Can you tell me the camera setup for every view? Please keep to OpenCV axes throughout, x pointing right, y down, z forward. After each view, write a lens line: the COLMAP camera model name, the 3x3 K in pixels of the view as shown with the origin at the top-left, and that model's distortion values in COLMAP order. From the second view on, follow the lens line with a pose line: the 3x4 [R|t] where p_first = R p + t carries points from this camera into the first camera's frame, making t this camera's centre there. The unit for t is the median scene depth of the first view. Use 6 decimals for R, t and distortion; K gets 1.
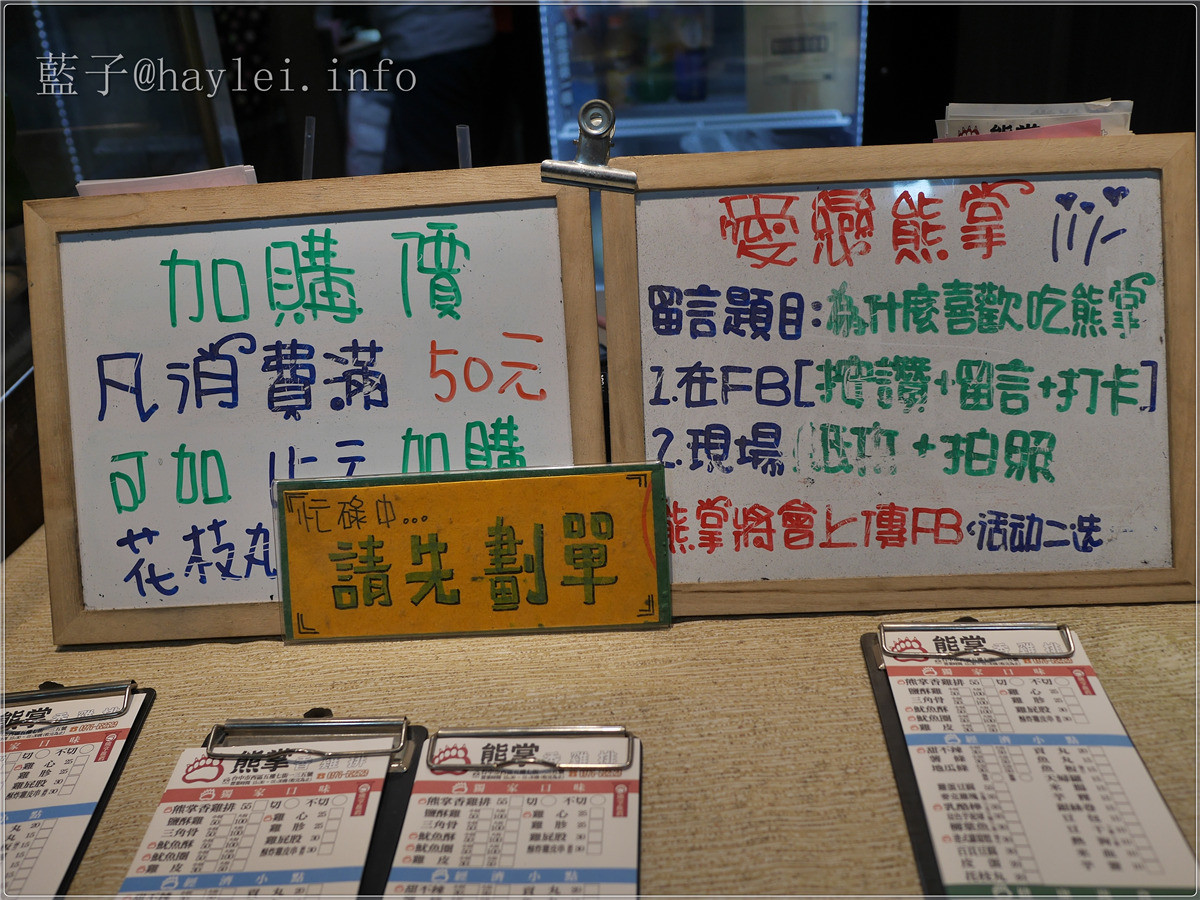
lens RADIAL K [[1043.5, 0, 598.7], [0, 1043.5, 452.3], [0, 0, 1]] dist [-0.020212, 0.005387]
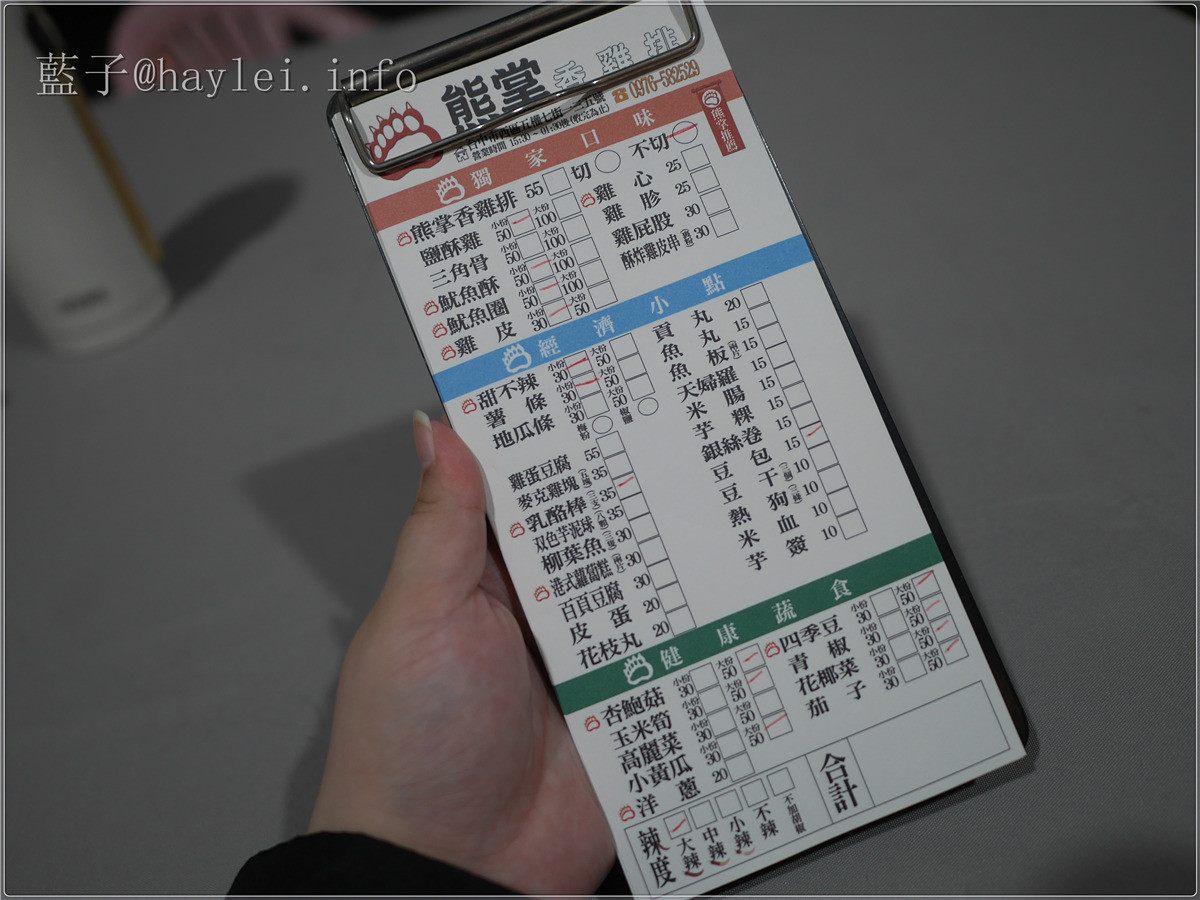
lens RADIAL K [[1043.5, 0, 598.0], [0, 1043.5, 449.8], [0, 0, 1]] dist [-0.020212, 0.005387]
pose [[0.905622, -0.409878, 0.108849, 0.304281], [0.147372, 0.544837, 0.825491, -0.147850], [-0.397655, -0.731541, 0.553821, 0.653900]]
